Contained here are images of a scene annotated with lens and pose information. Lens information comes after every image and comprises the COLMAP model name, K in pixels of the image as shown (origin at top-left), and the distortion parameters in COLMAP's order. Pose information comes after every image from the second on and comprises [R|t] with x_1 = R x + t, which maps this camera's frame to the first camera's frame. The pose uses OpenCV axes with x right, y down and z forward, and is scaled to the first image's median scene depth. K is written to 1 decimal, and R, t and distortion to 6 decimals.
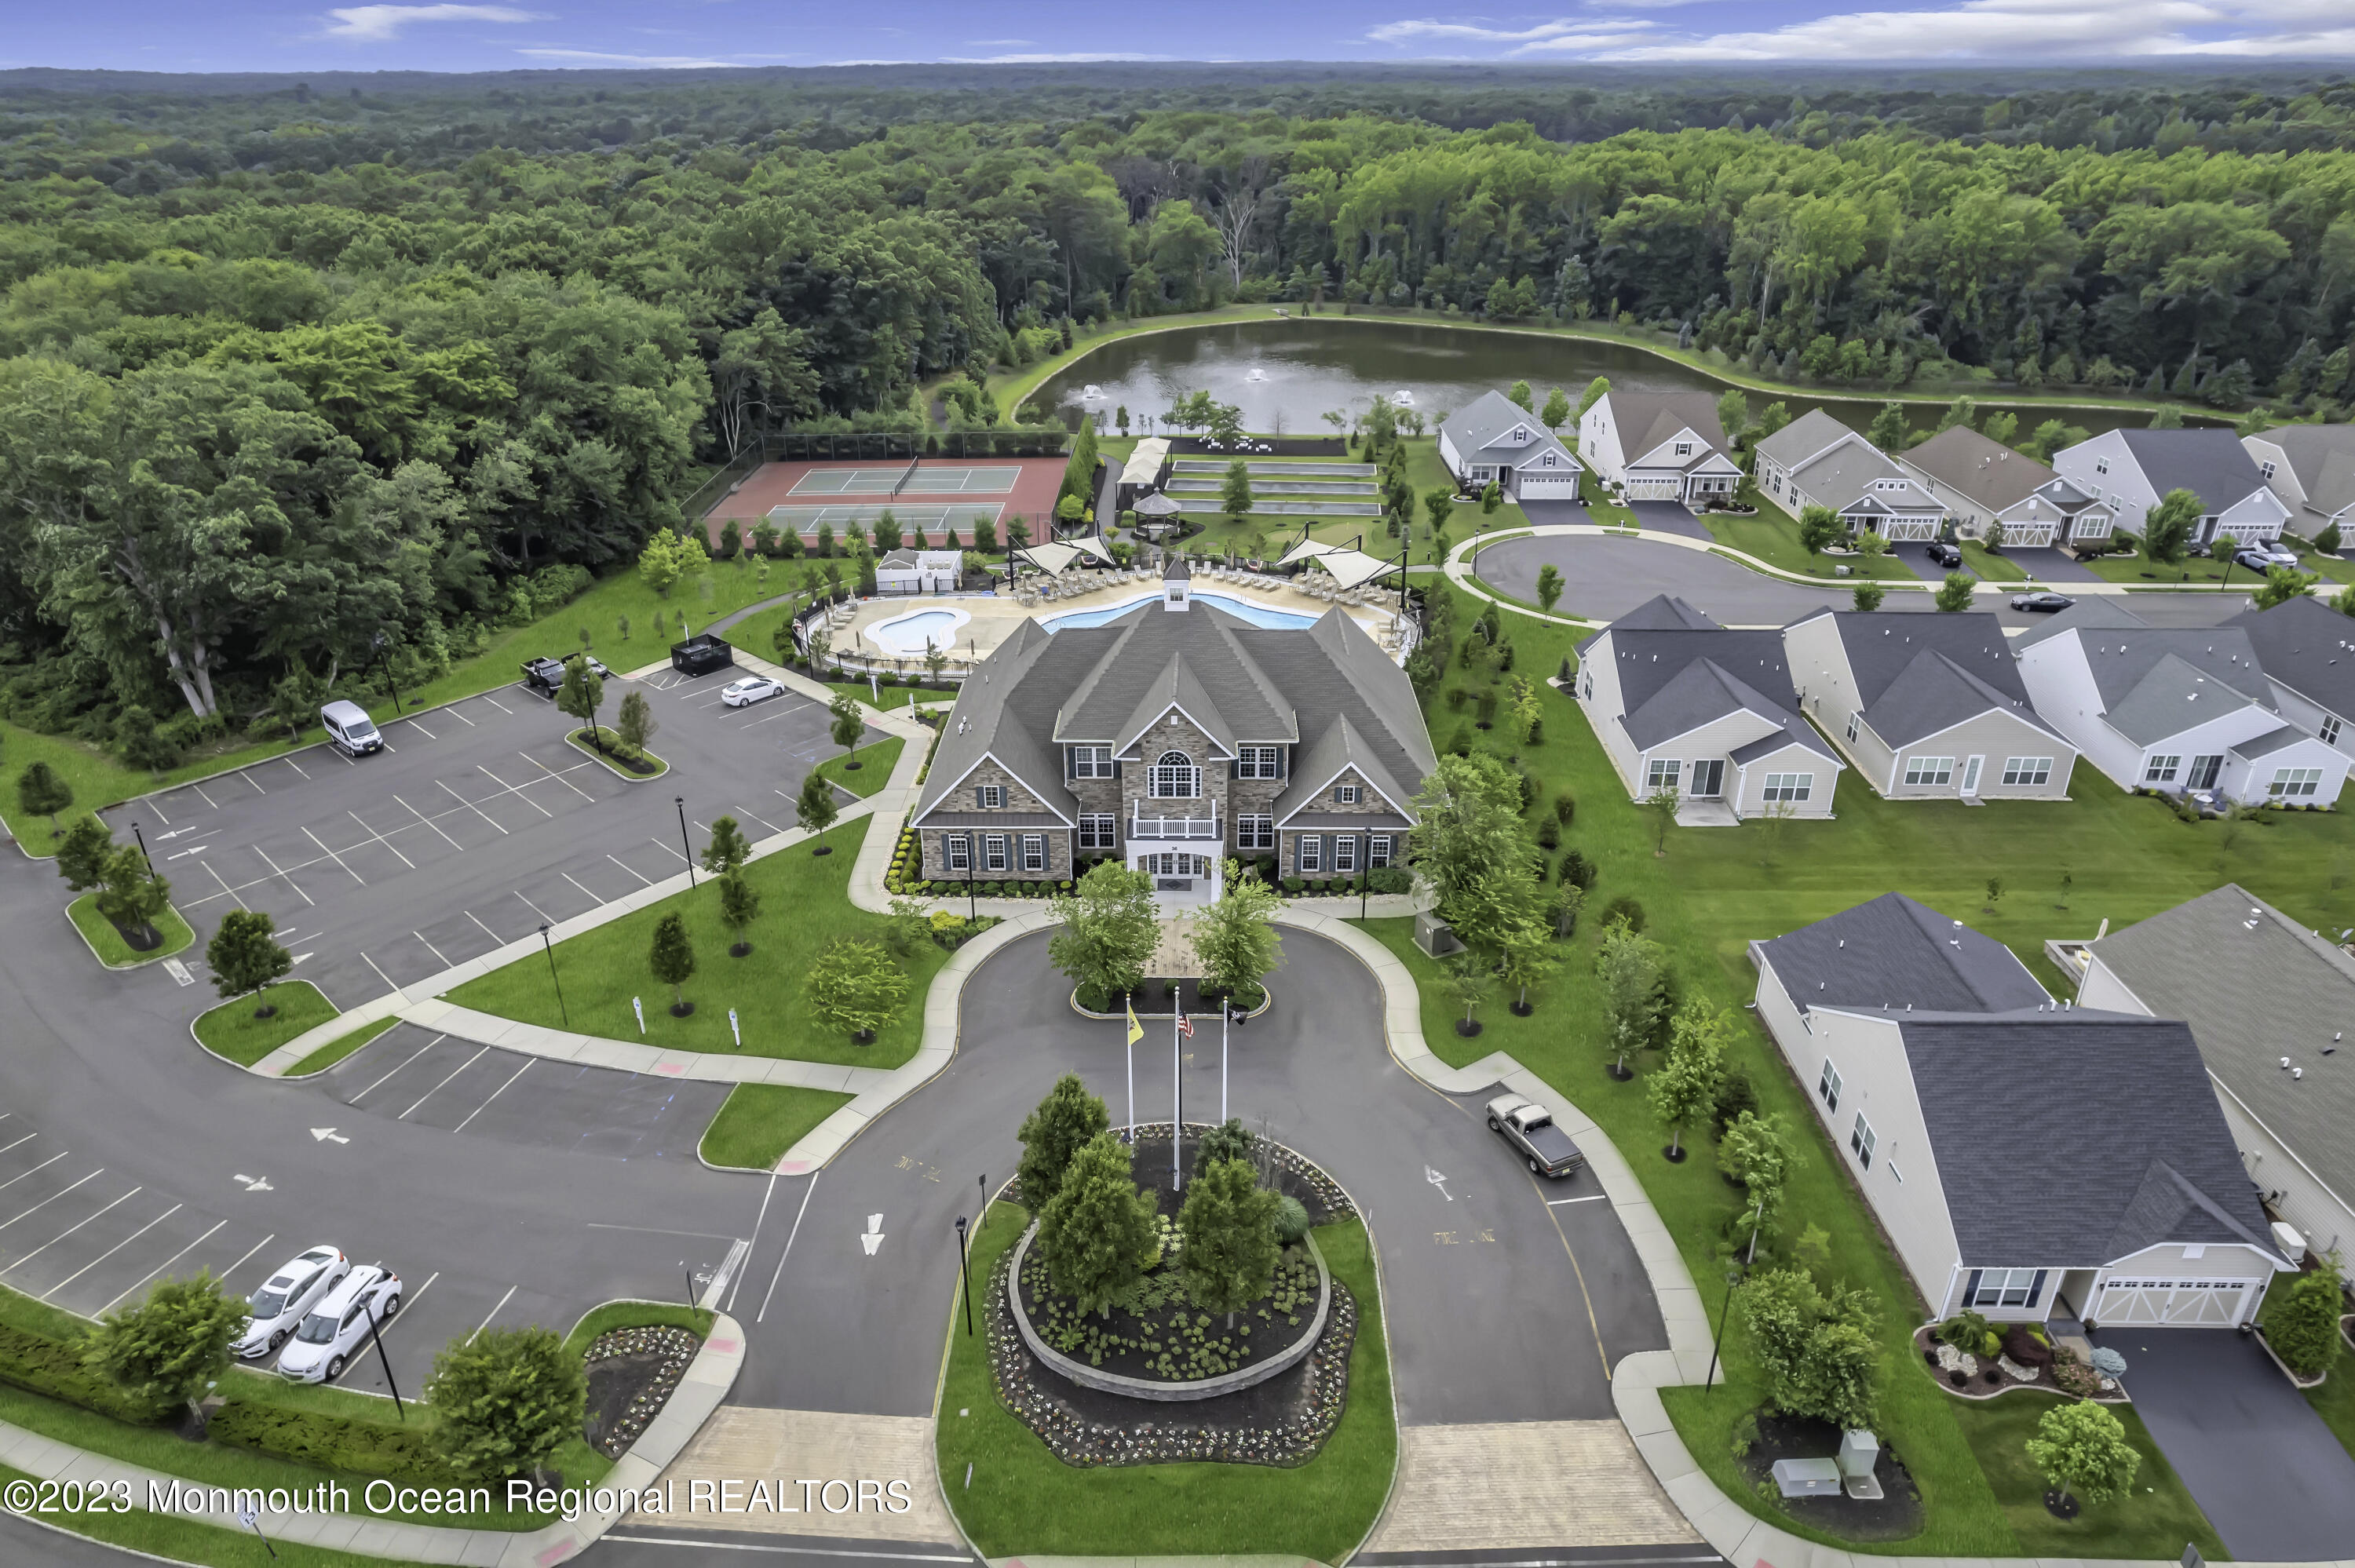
lens RADIAL K [[1485.9, 0, 1175.0], [0, 1485.9, 732.2], [0, 0, 1]] dist [-0.078017, 0.069134]
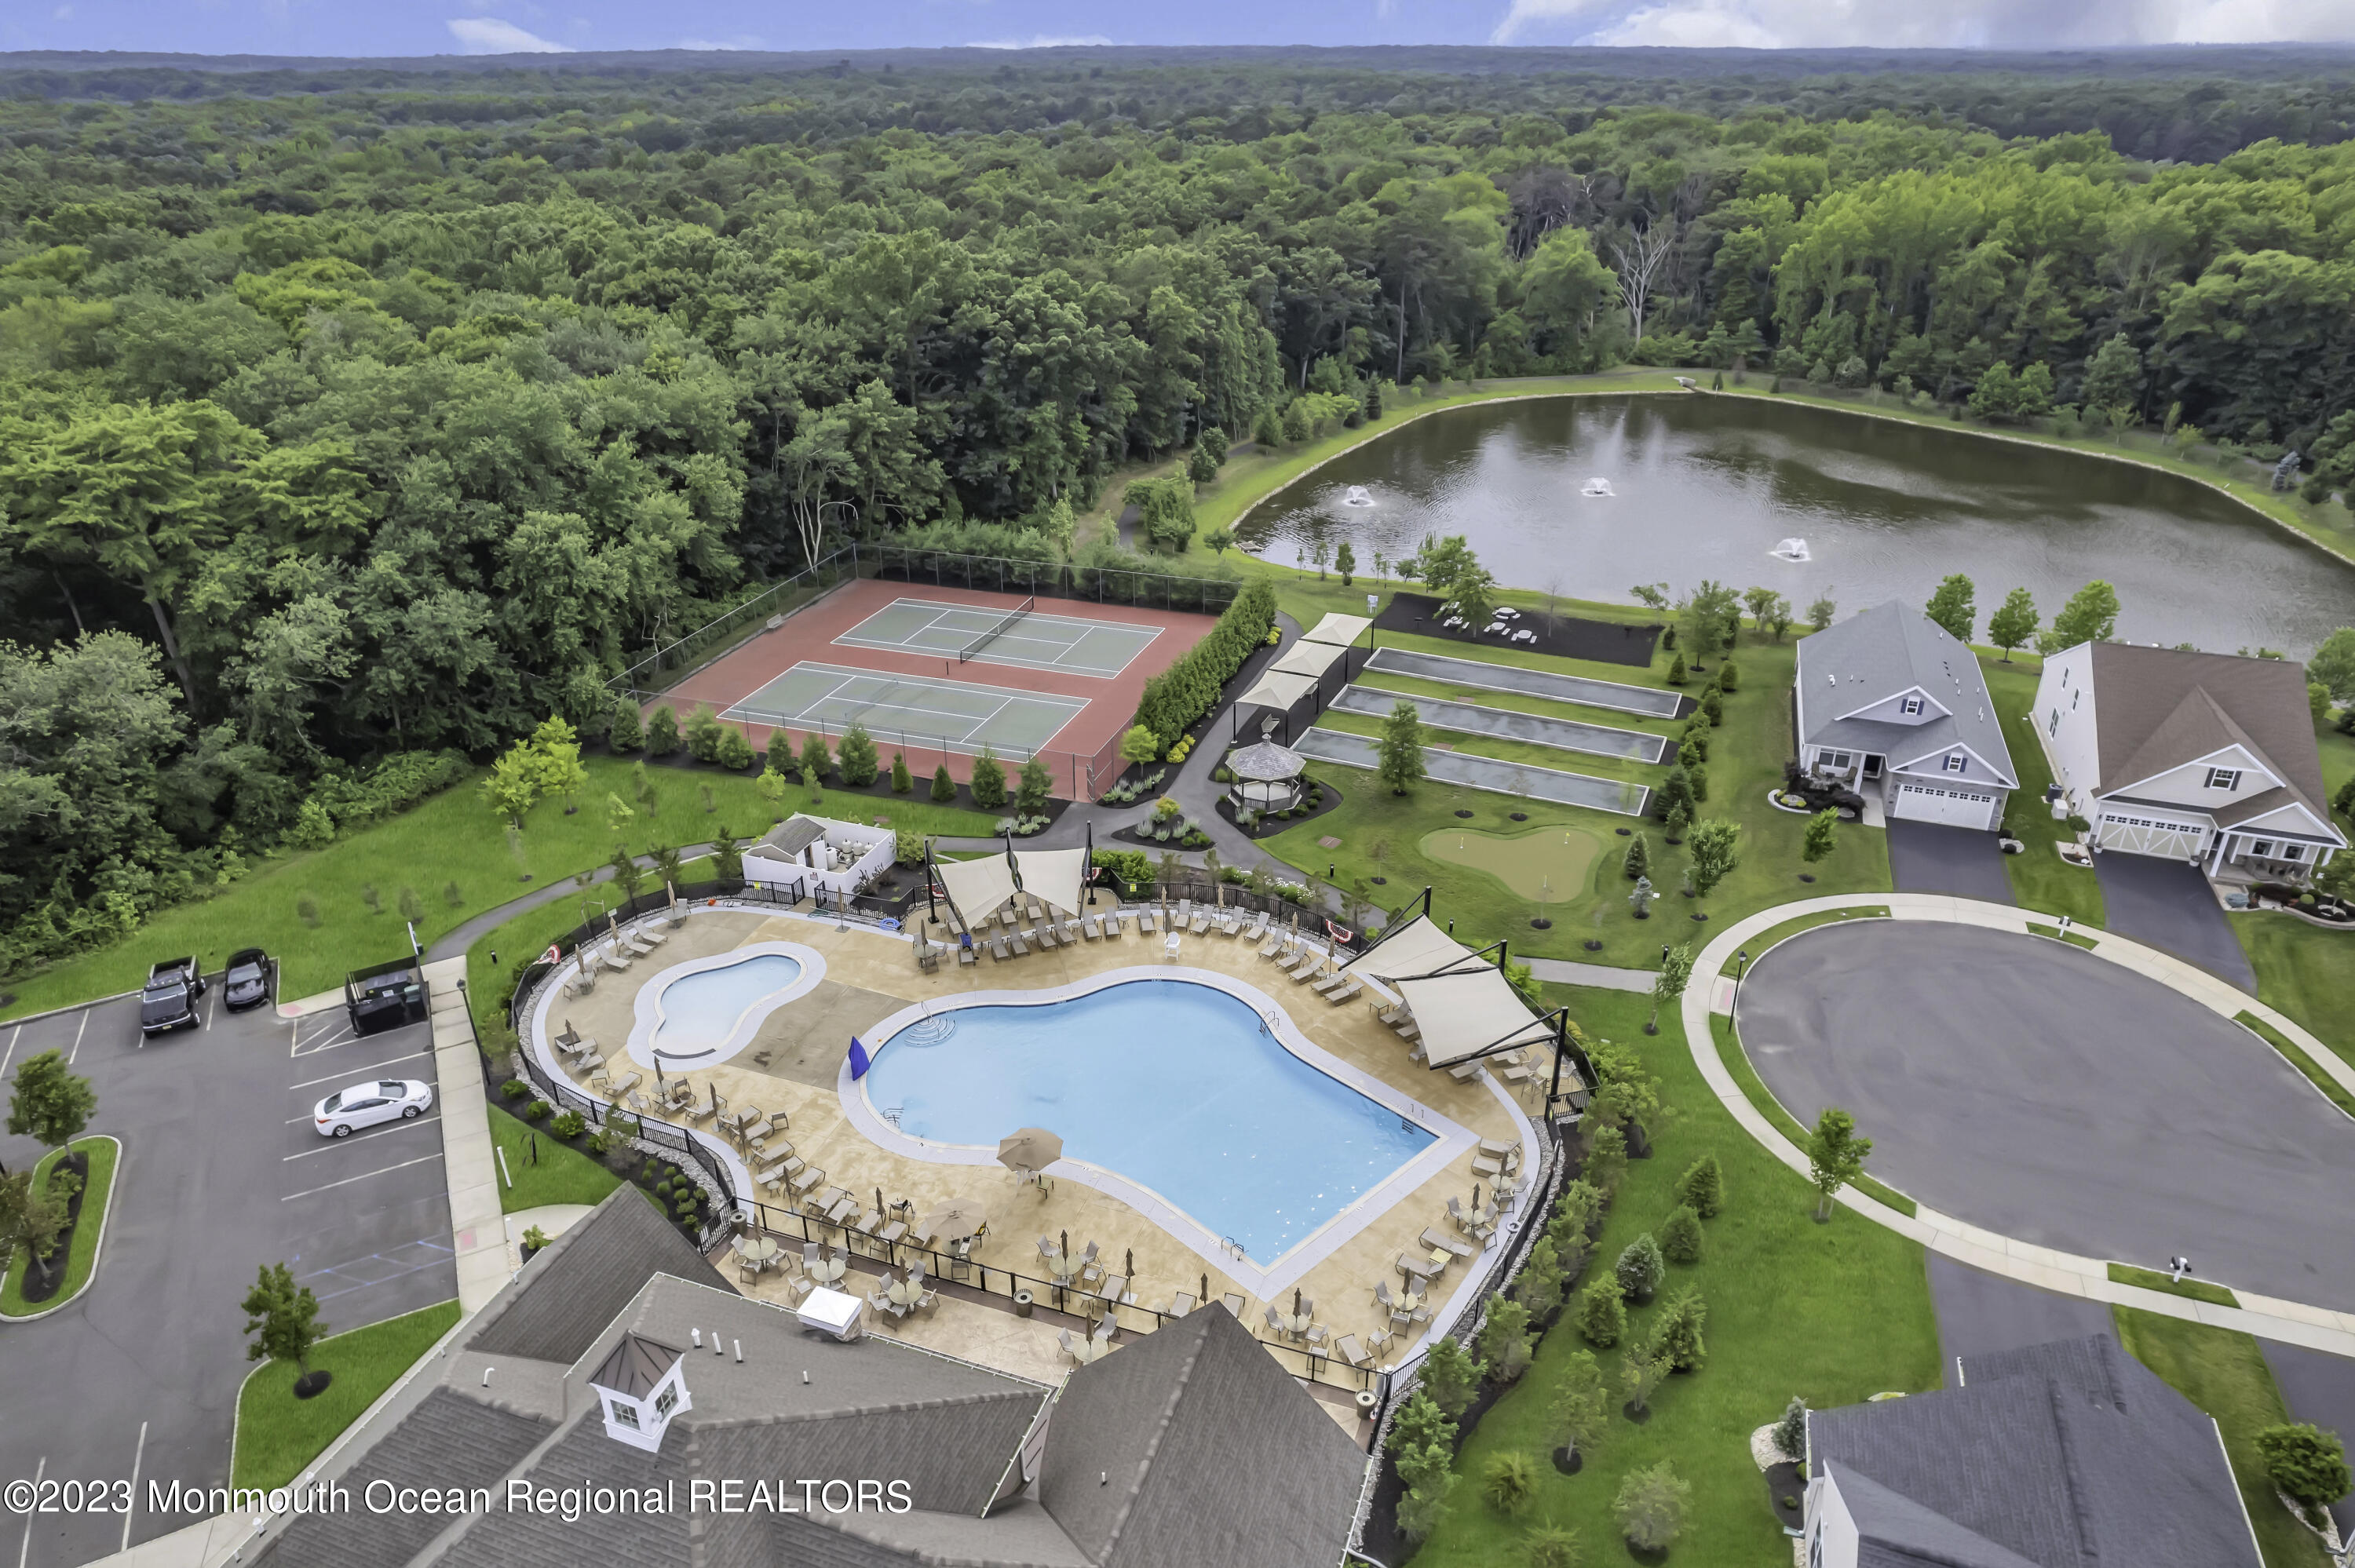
lens RADIAL K [[1485.9, 0, 1175.0], [0, 1485.9, 732.2], [0, 0, 1]] dist [-0.078017, 0.069134]
pose [[0.946101, 0.140692, -0.291716, 0.077850], [-0.137258, 0.990008, 0.032313, -0.103779], [0.293347, 0.009469, 0.955959, 0.216726]]
